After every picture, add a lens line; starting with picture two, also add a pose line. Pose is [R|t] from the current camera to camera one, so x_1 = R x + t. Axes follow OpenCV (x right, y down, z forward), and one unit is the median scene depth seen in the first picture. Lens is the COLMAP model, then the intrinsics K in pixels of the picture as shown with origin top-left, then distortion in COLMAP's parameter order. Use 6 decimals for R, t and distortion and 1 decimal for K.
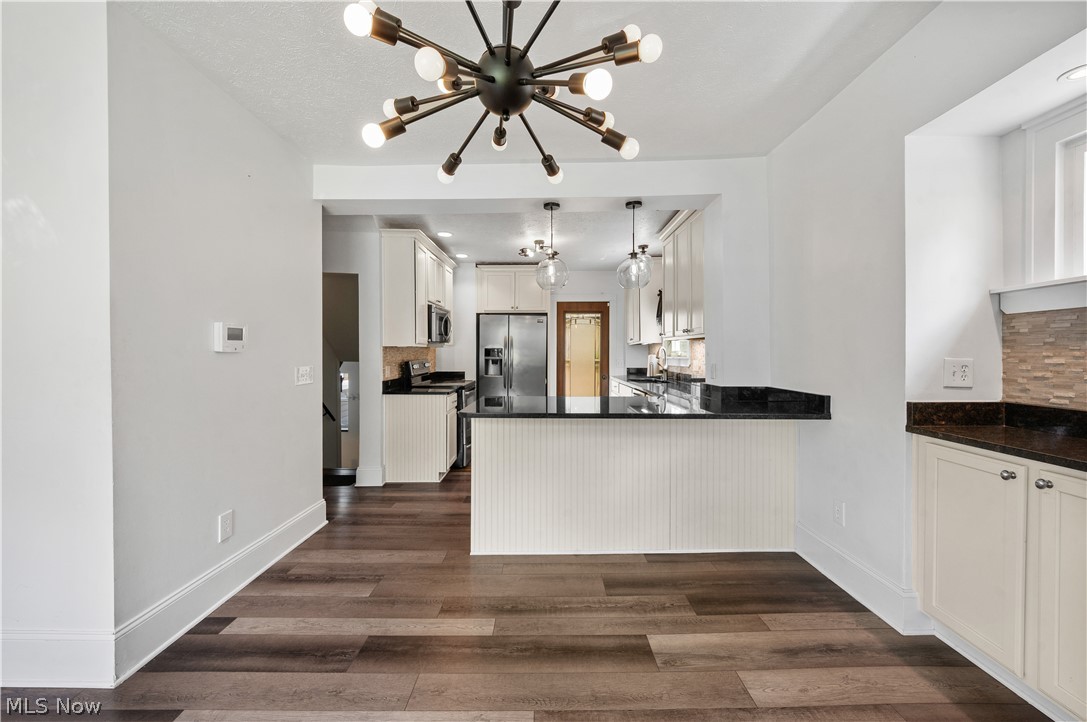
lens RADIAL K [[435.9, 0, 542.2], [0, 435.9, 356.3], [0, 0, 1]] dist [-0.001656, -0.000215]
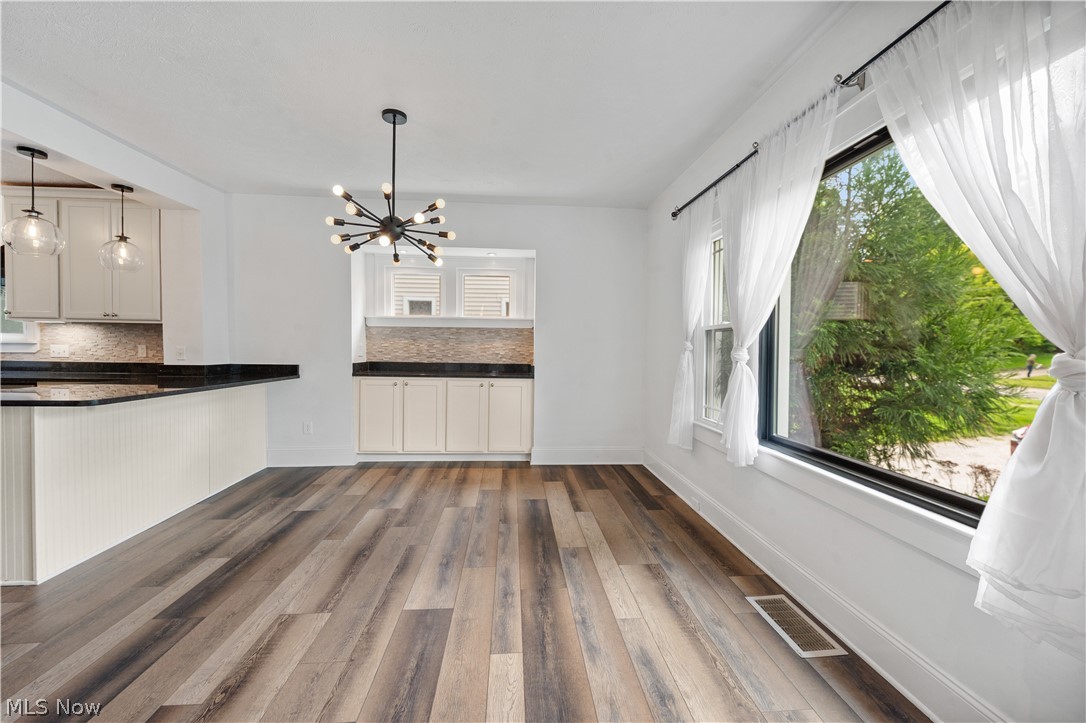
lens RADIAL K [[435.5, 0, 541.7], [0, 435.5, 356.8], [0, 0, 1]] dist [-0.001656, -0.000215]
pose [[-0.081588, -0.018182, 0.996500, -1.356238], [-0.004409, 0.999830, 0.017882, 0.025783], [-0.996656, -0.002935, -0.081654, 0.191656]]
